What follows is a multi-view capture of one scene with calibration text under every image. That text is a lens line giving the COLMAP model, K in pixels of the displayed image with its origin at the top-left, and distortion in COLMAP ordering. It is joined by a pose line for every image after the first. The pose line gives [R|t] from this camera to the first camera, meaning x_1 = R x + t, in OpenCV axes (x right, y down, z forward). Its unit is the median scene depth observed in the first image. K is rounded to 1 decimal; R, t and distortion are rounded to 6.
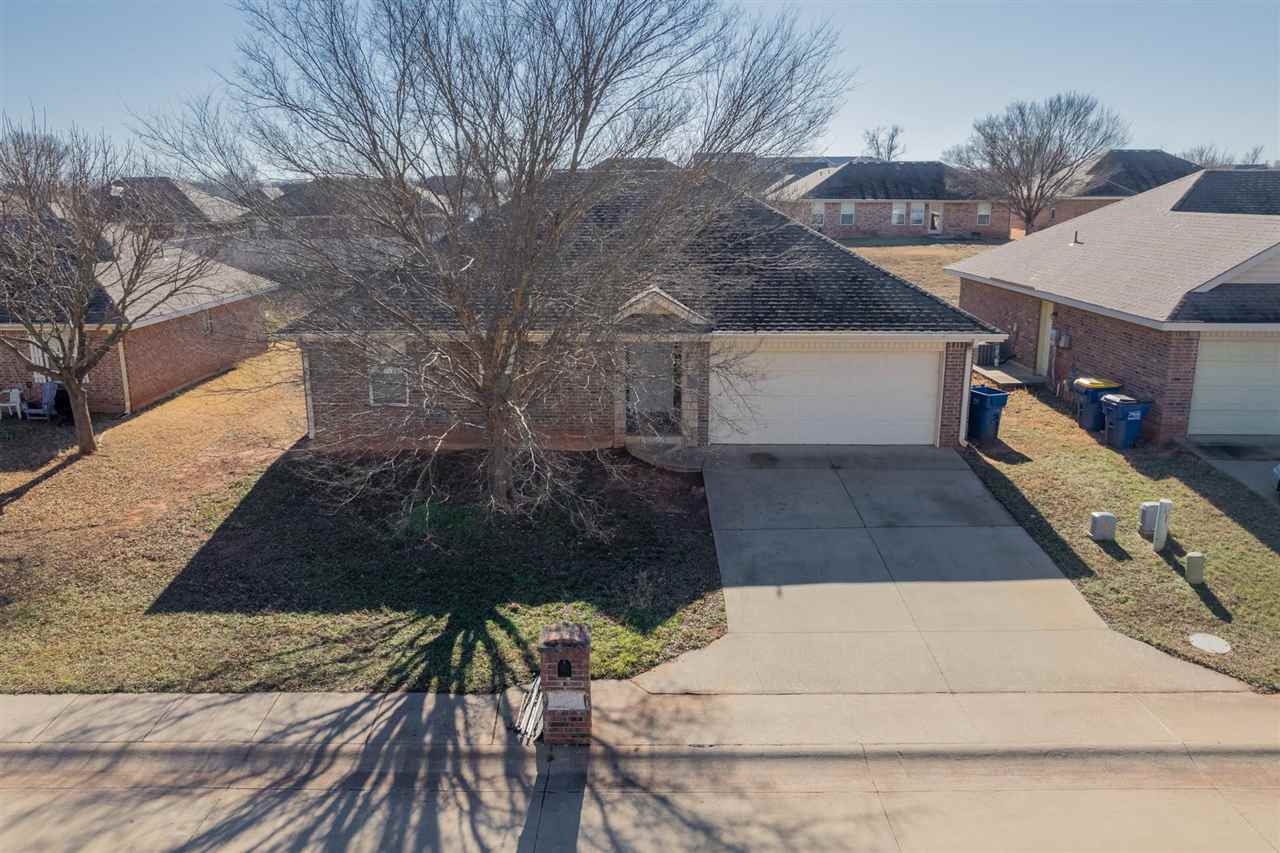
lens RADIAL K [[966.3, 0, 577.3], [0, 966.3, 425.2], [0, 0, 1]] dist [-0.103819, 0.155401]
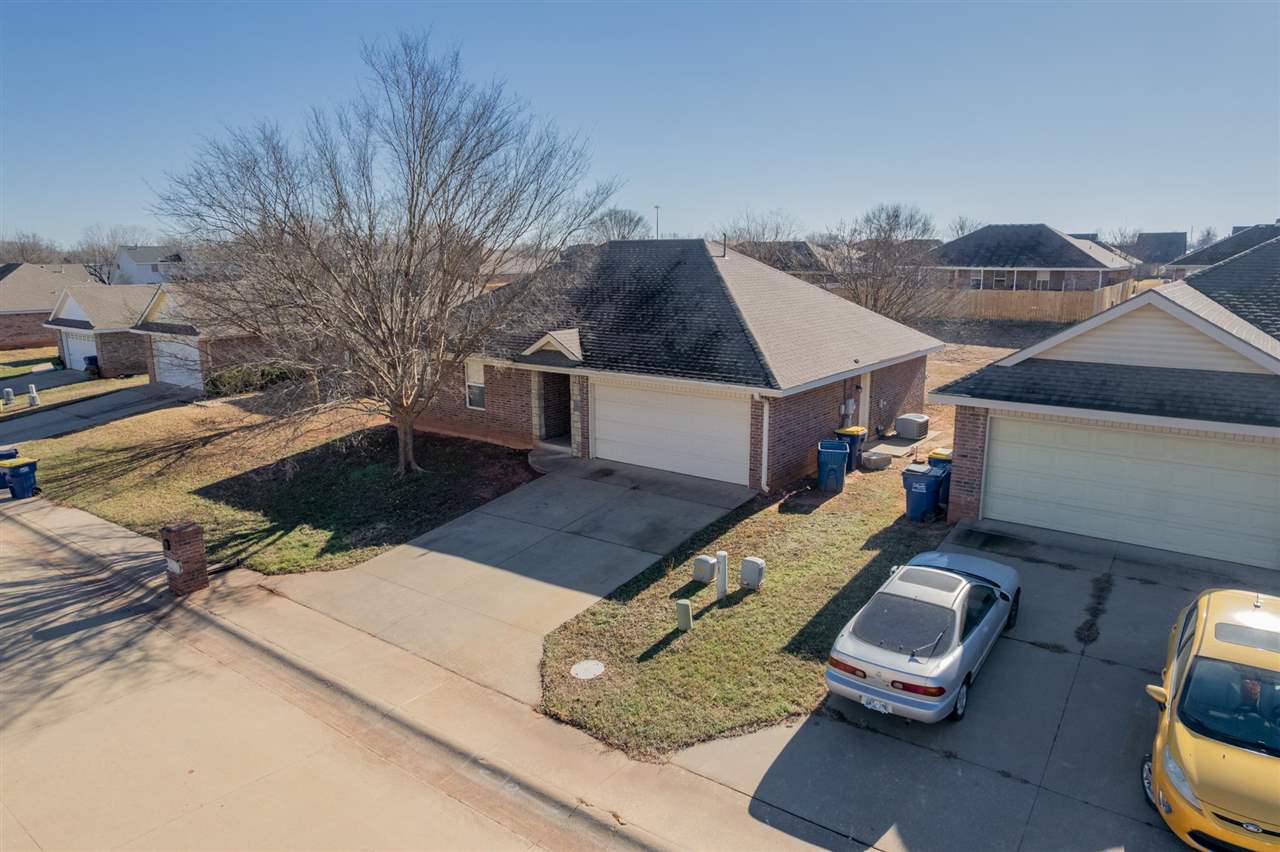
lens RADIAL K [[816.0, 0, 640.0], [0, 816.0, 426.0], [0, 0, 1]] dist [-0.084059, 0.077333]
pose [[0.829556, 0.120205, -0.545333, 1.206405], [-0.134530, 0.990814, 0.013753, -0.068483], [0.541976, 0.061955, 0.838107, 0.232970]]
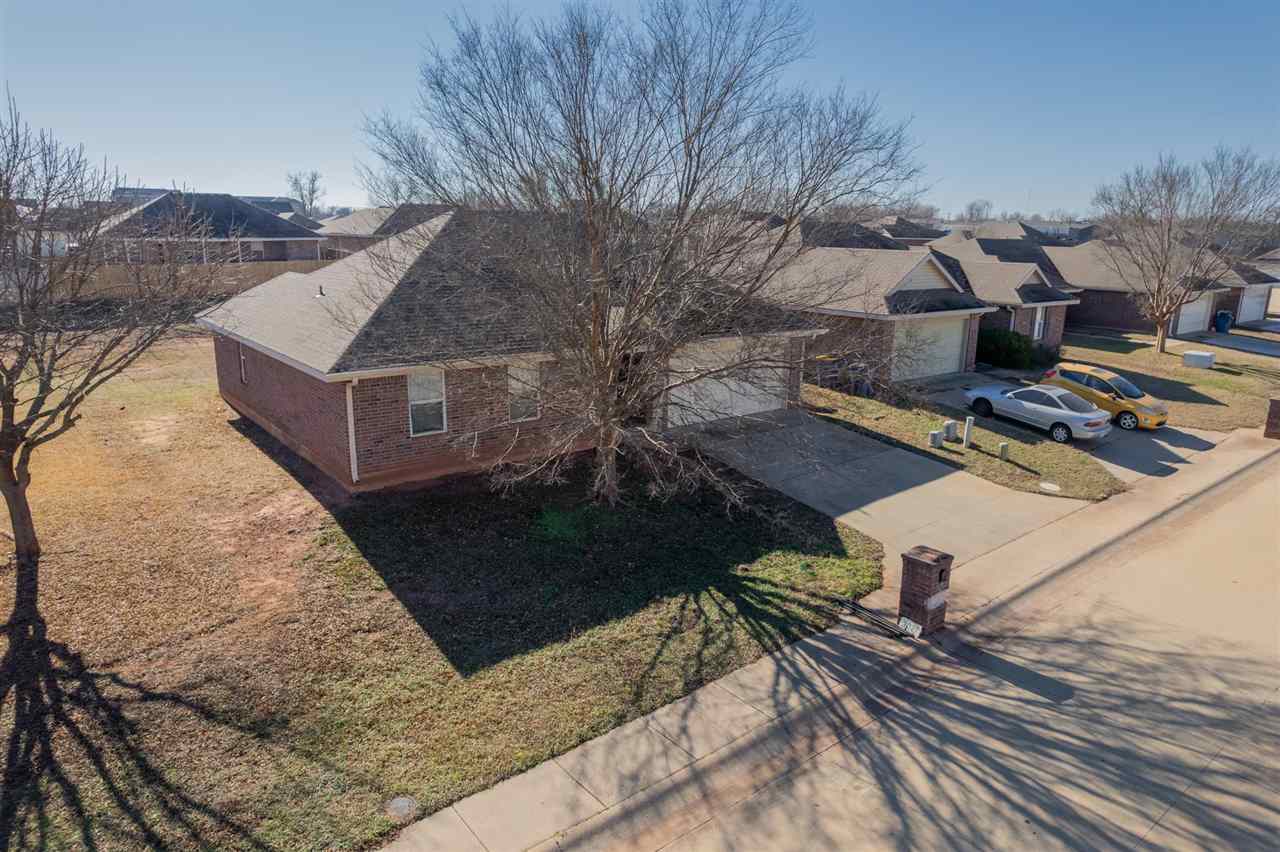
lens RADIAL K [[816.0, 0, 640.0], [0, 816.0, 426.0], [0, 0, 1]] dist [-0.084059, 0.077333]
pose [[0.748318, -0.130154, 0.650446, -0.925108], [0.130537, 0.990282, 0.047975, -0.063854], [-0.650369, 0.049007, 0.758036, 0.334739]]
